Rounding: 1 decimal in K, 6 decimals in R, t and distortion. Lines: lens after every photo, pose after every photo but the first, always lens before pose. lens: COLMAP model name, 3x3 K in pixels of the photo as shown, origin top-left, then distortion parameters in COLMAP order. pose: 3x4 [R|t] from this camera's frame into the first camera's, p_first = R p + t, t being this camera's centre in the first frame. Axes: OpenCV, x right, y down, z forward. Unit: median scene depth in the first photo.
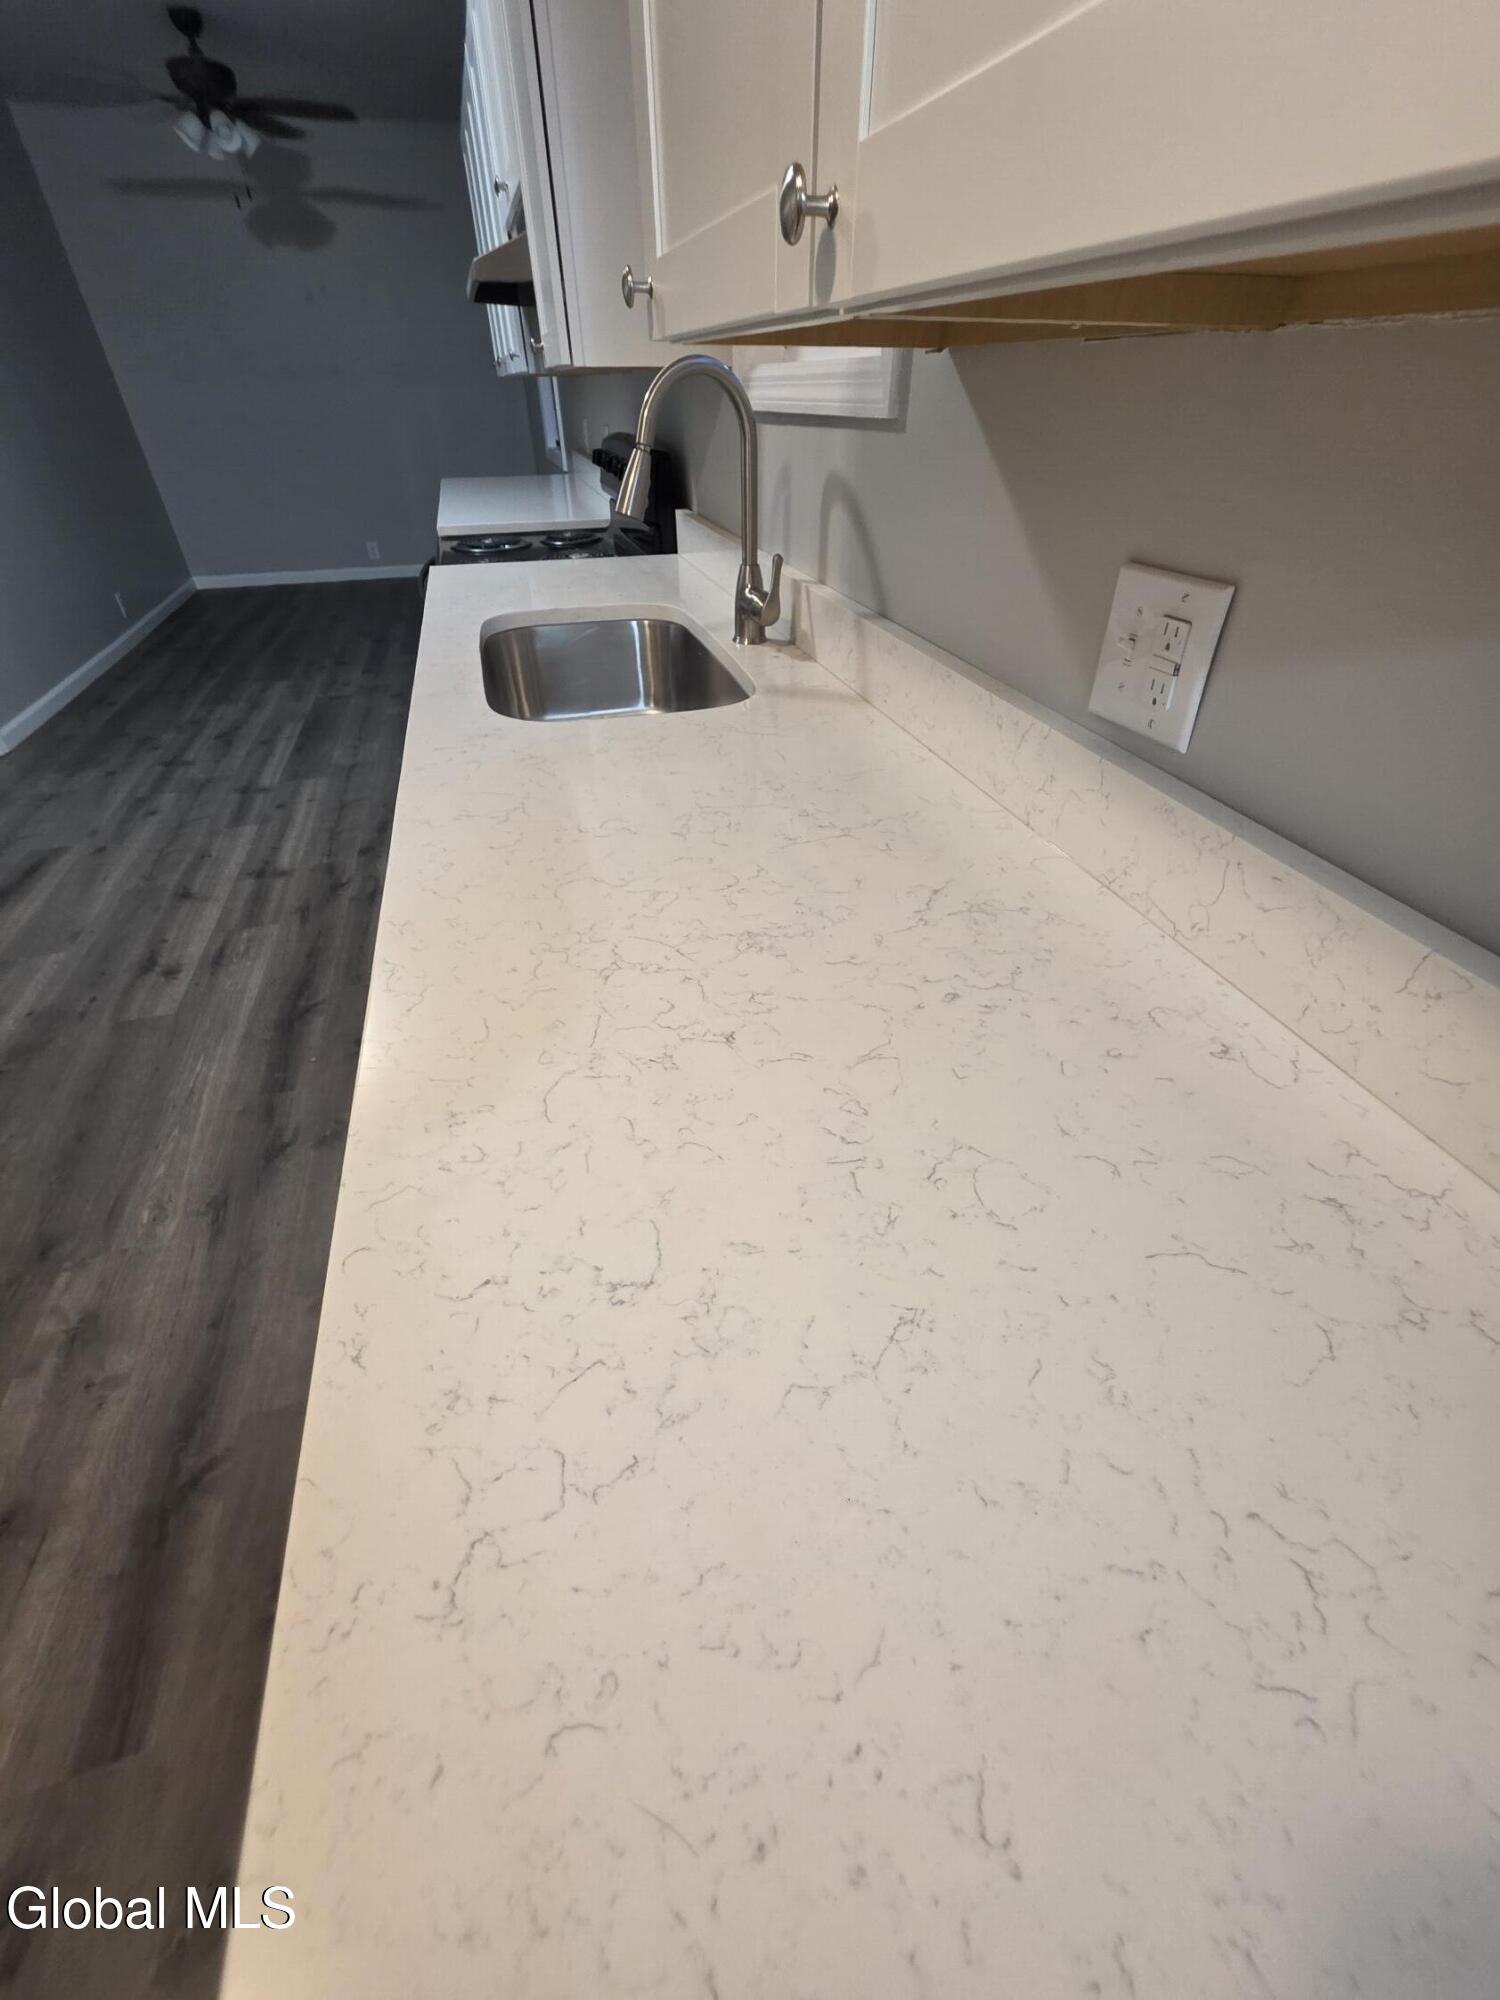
lens RADIAL K [[807.8, 0, 750.0], [0, 807.8, 1000.0], [0, 0, 1]] dist [0.000352, -0.000222]
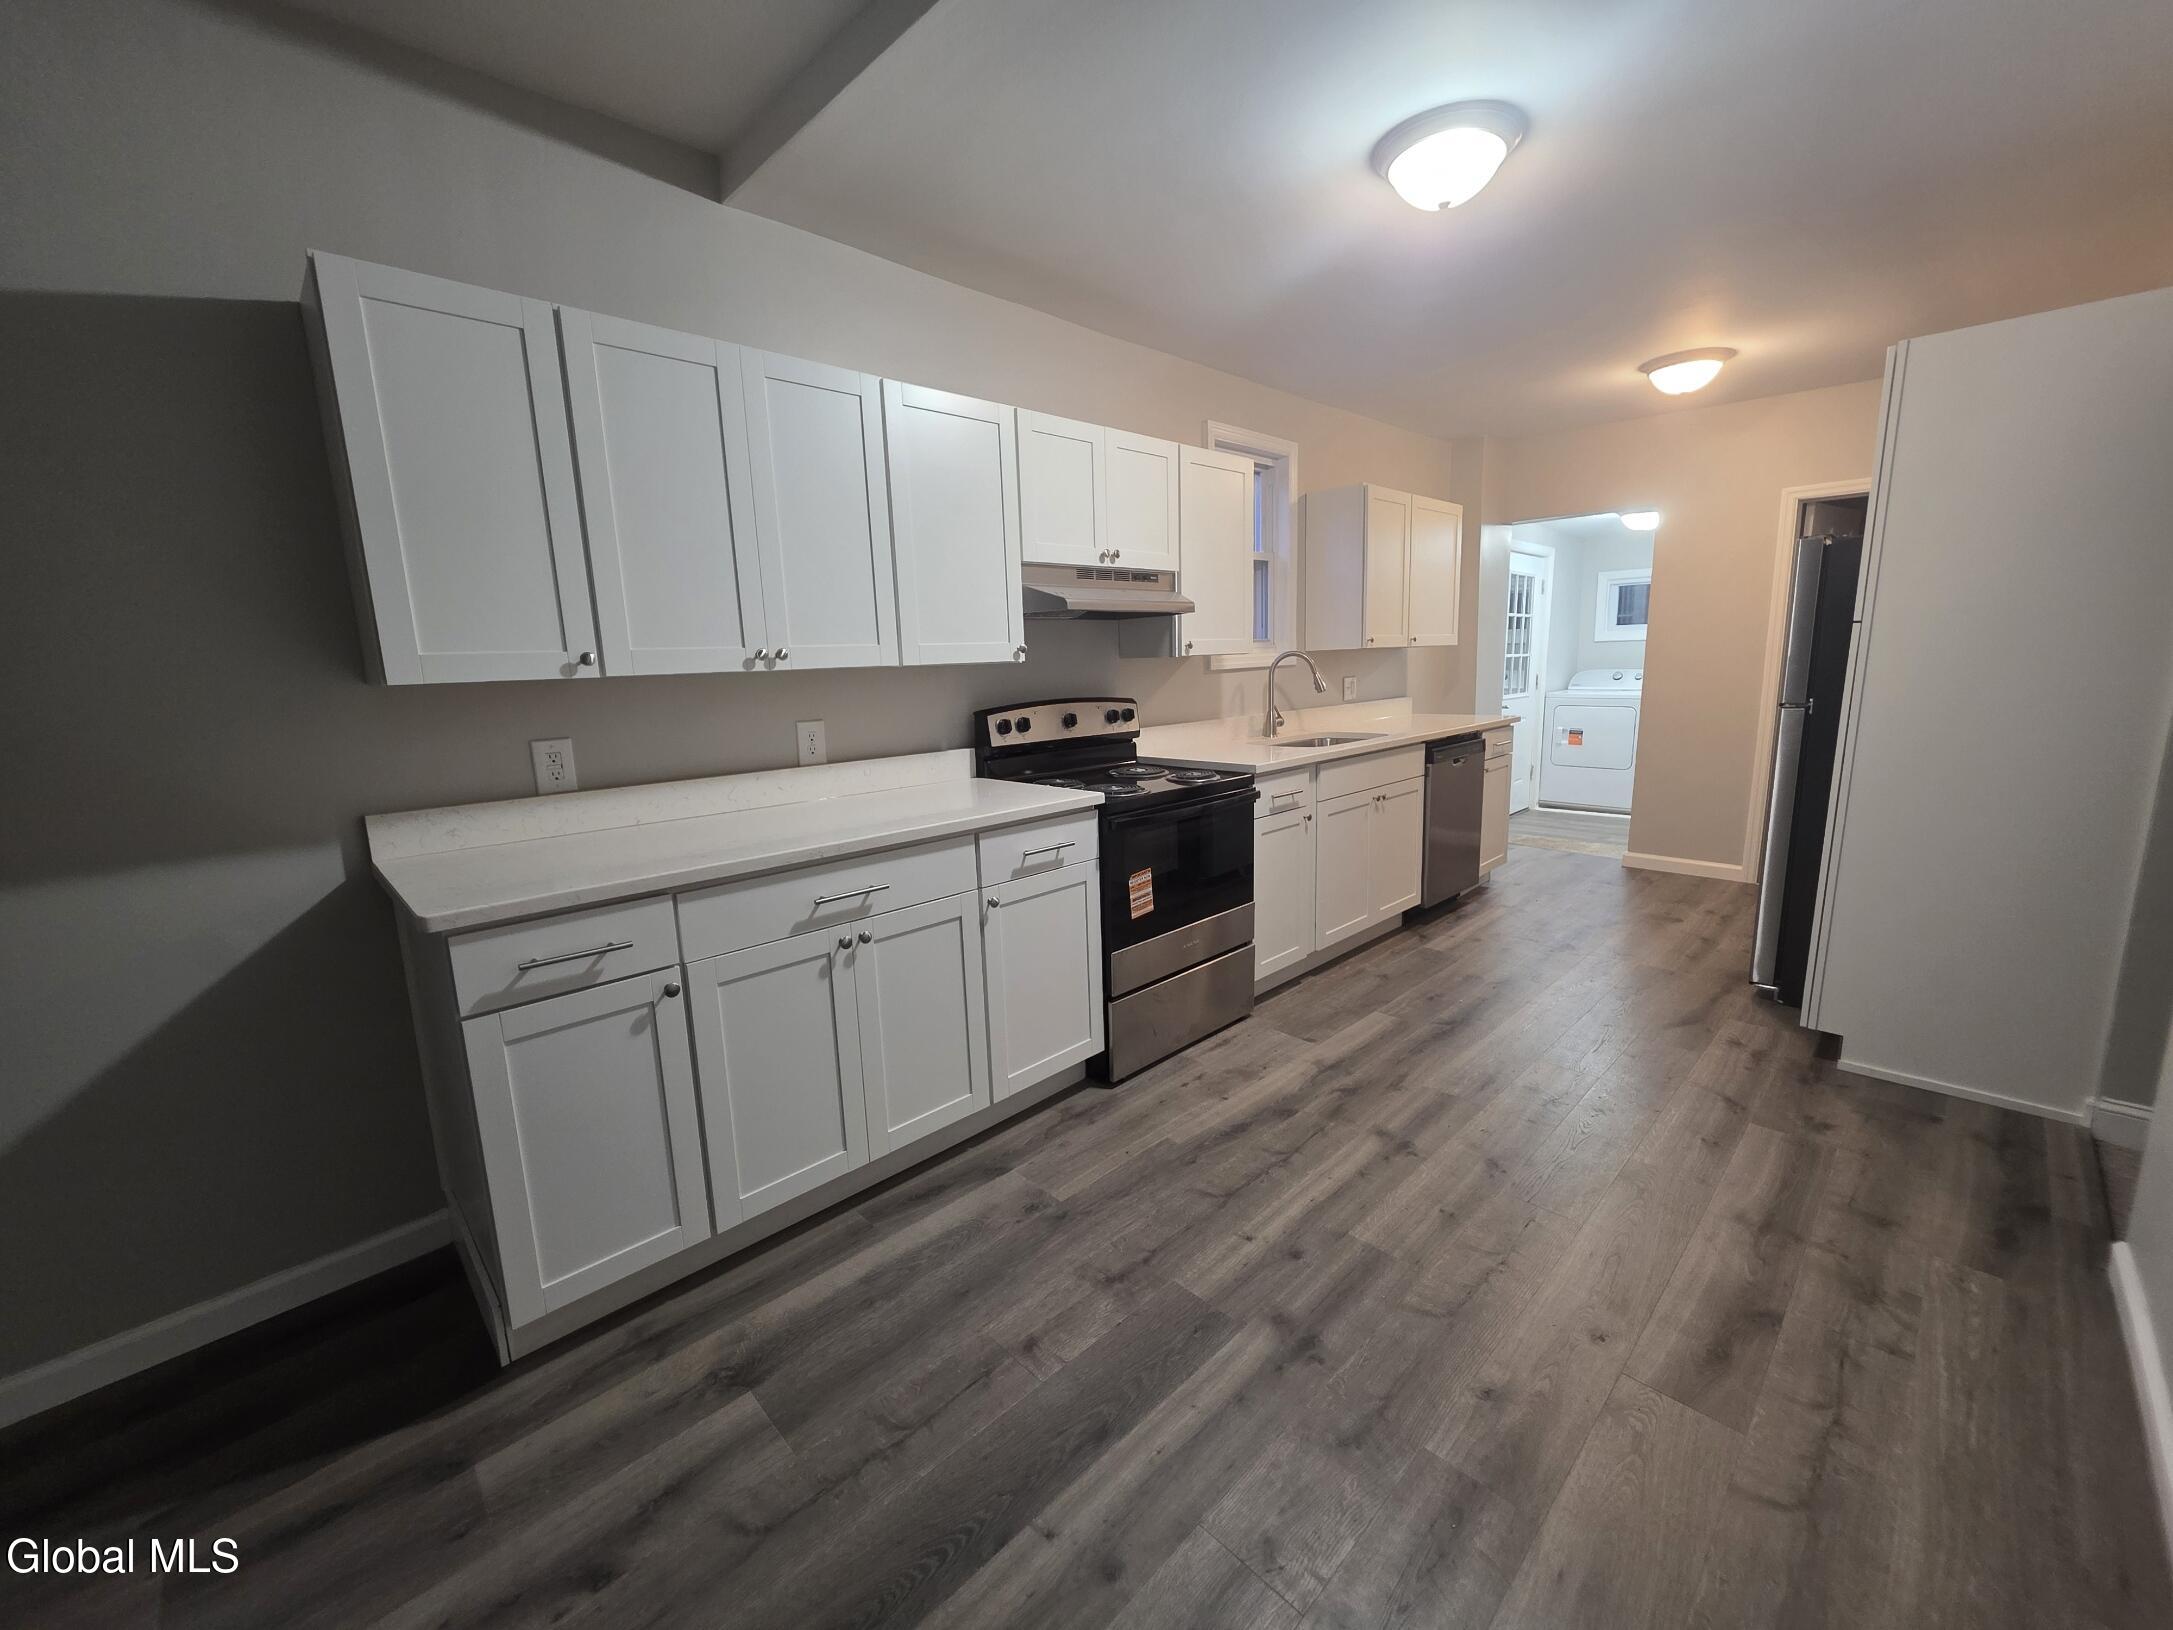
lens RADIAL K [[880.1, 0, 1086.5], [0, 880.1, 815.0], [0, 0, 1]] dist [0.001407, 0.000098]
pose [[-0.470137, -0.136431, 0.871985, -1.217015], [0.564129, 0.713369, 0.415768, -0.967302], [-0.678770, 0.687380, -0.258417, 1.252322]]
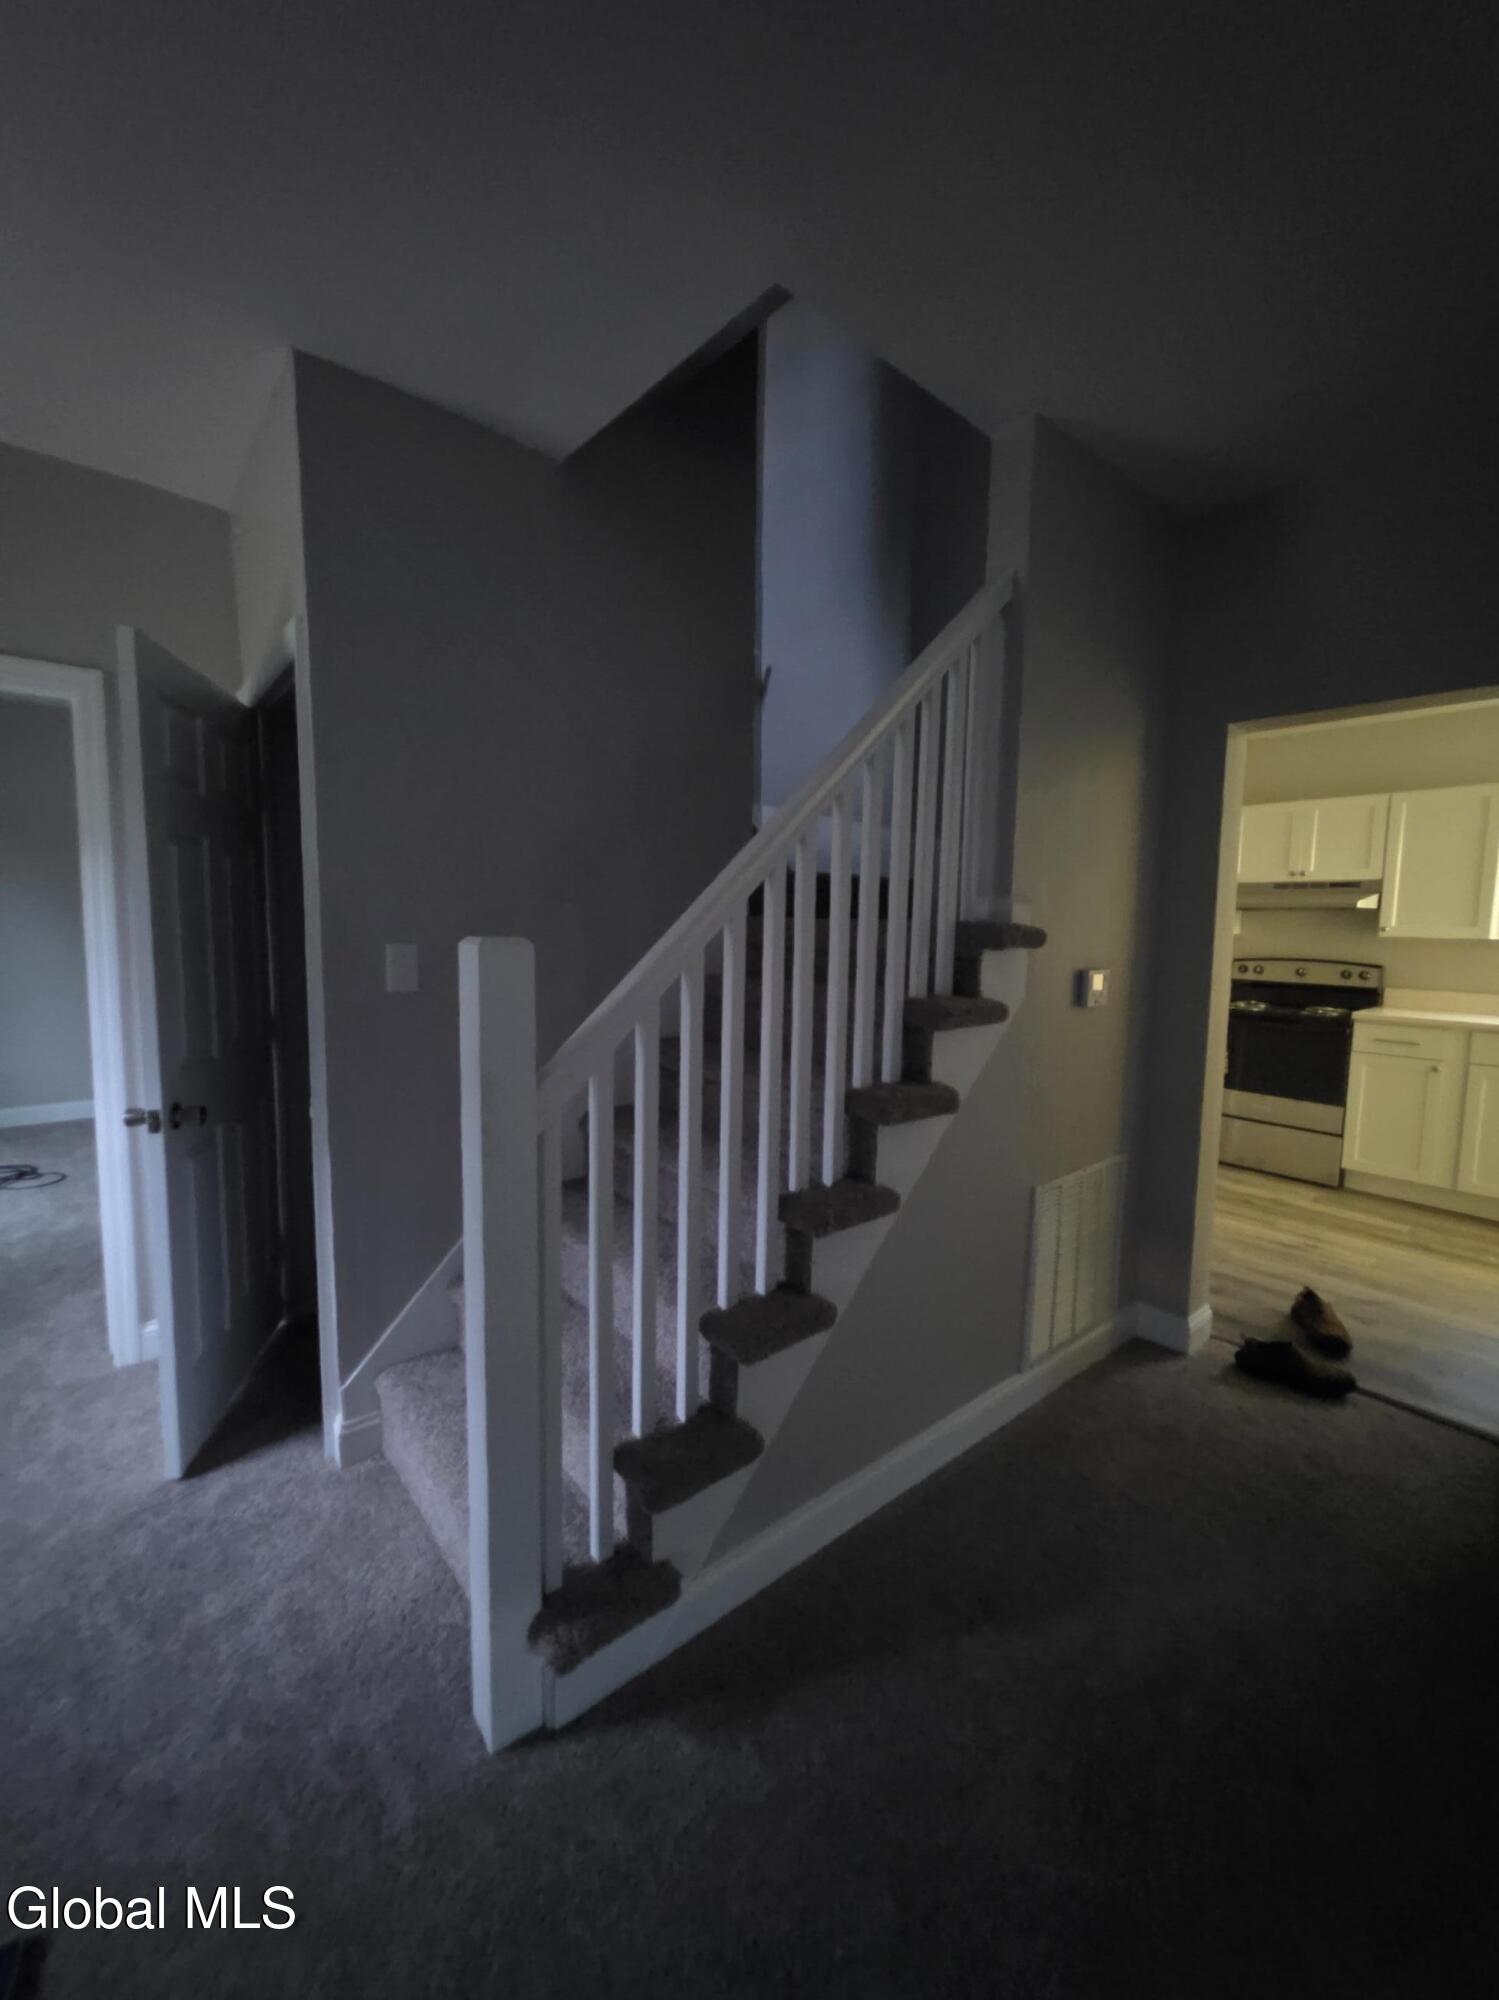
lens RADIAL K [[807.8, 0, 749.5], [0, 807.8, 1000.0], [0, 0, 1]] dist [0.000352, -0.000222]
pose [[0.917839, -0.012983, 0.396741, -1.977159], [0.221343, 0.846402, -0.484367, 0.065411], [-0.329514, 0.532387, 0.779734, -0.079613]]
